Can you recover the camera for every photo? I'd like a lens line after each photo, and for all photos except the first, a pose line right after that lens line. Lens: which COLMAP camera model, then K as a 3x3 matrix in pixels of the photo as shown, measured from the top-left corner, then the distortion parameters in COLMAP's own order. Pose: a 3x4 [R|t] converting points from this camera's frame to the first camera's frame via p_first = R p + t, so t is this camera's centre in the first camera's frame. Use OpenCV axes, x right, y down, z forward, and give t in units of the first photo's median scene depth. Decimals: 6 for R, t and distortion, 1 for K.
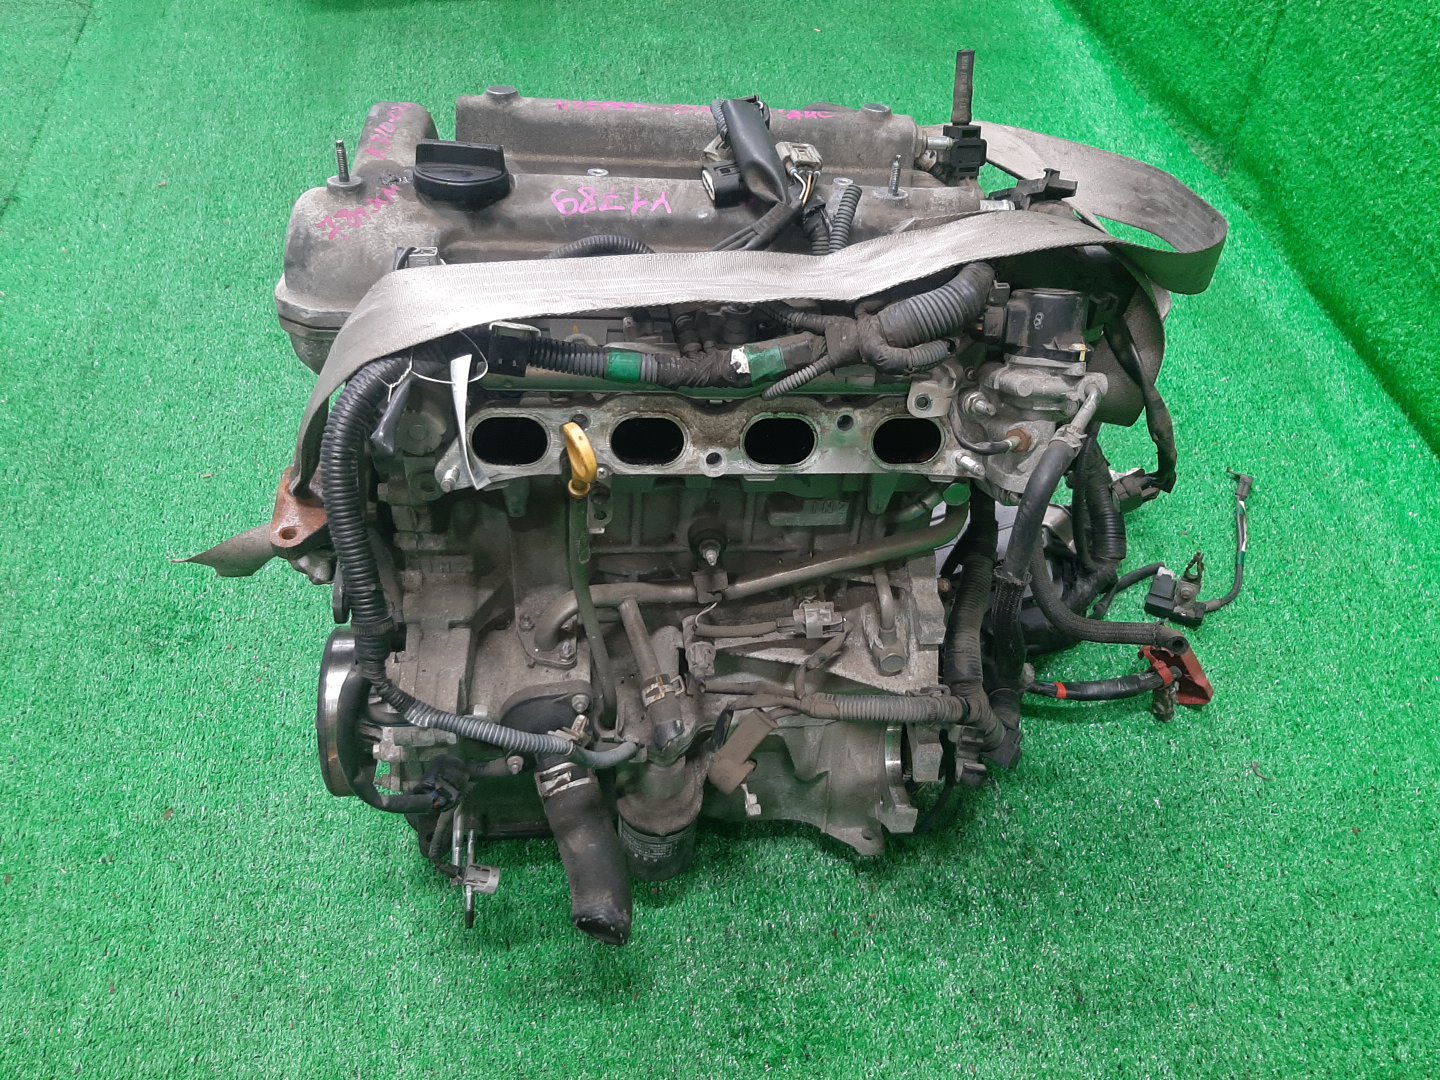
lens RADIAL K [[1108.9, 0, 720.0], [0, 1108.9, 540.0], [0, 0, 1]] dist [0.049207, -0.084456]
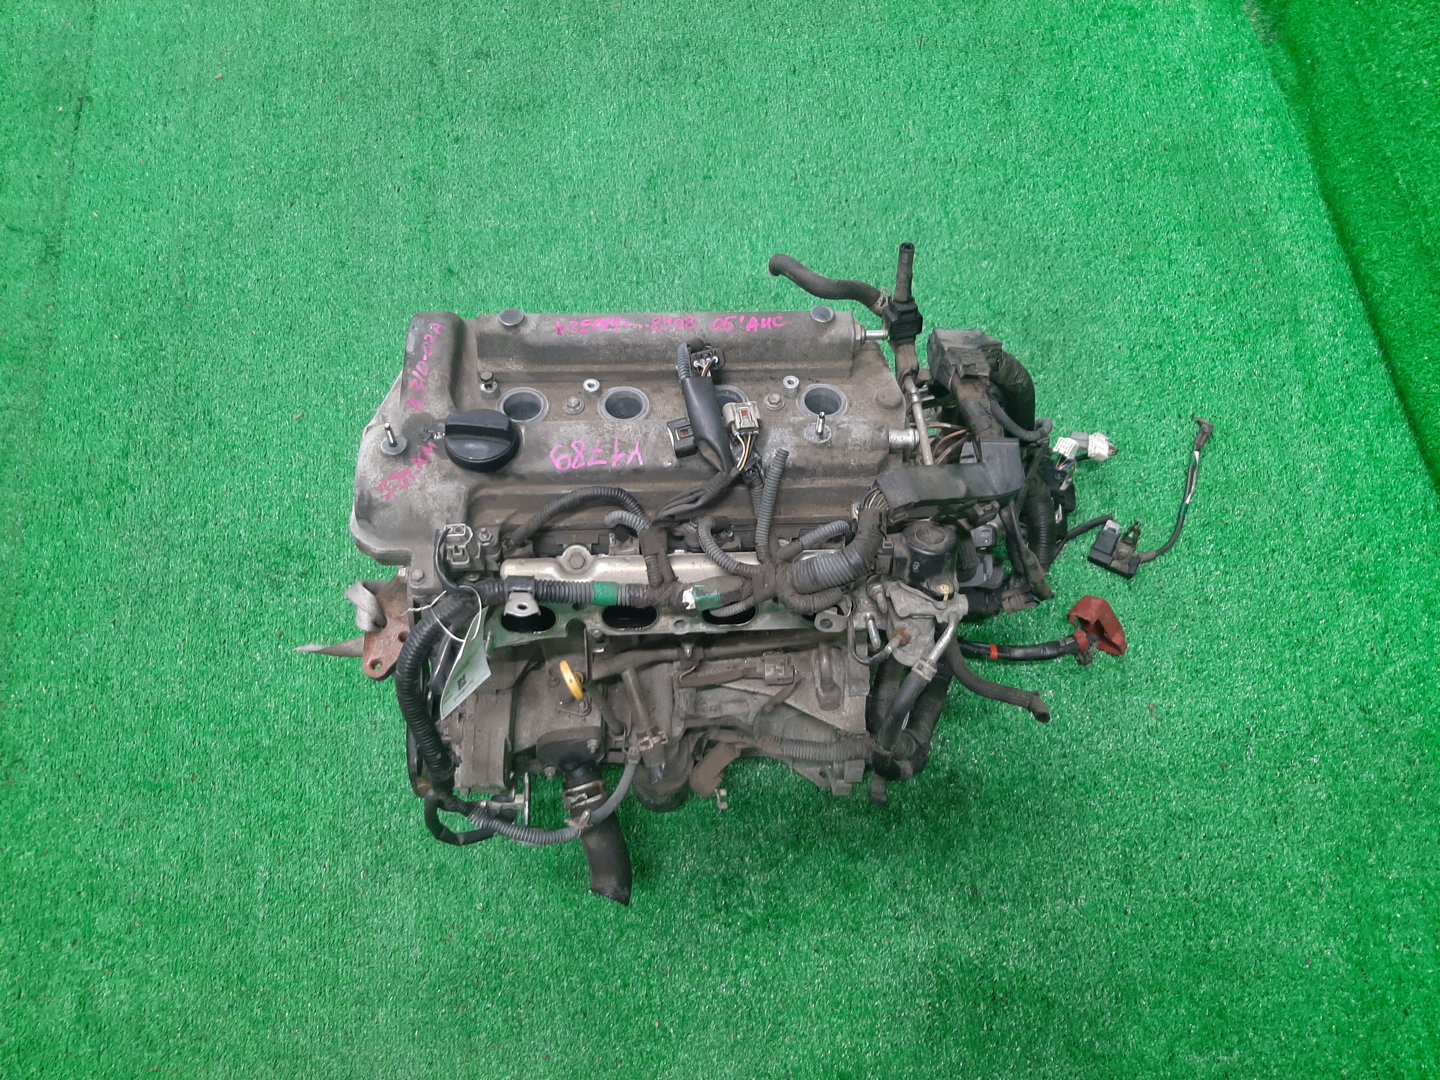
lens RADIAL K [[1088.2, 0, 720.0], [0, 1088.2, 540.0], [0, 0, 1]] dist [0.090603, -0.145127]
pose [[0.997514, 0.026517, -0.065293, 0.090677], [-0.004814, 0.949984, 0.312261, -0.417454], [0.070308, -0.311170, 0.947750, -0.156208]]
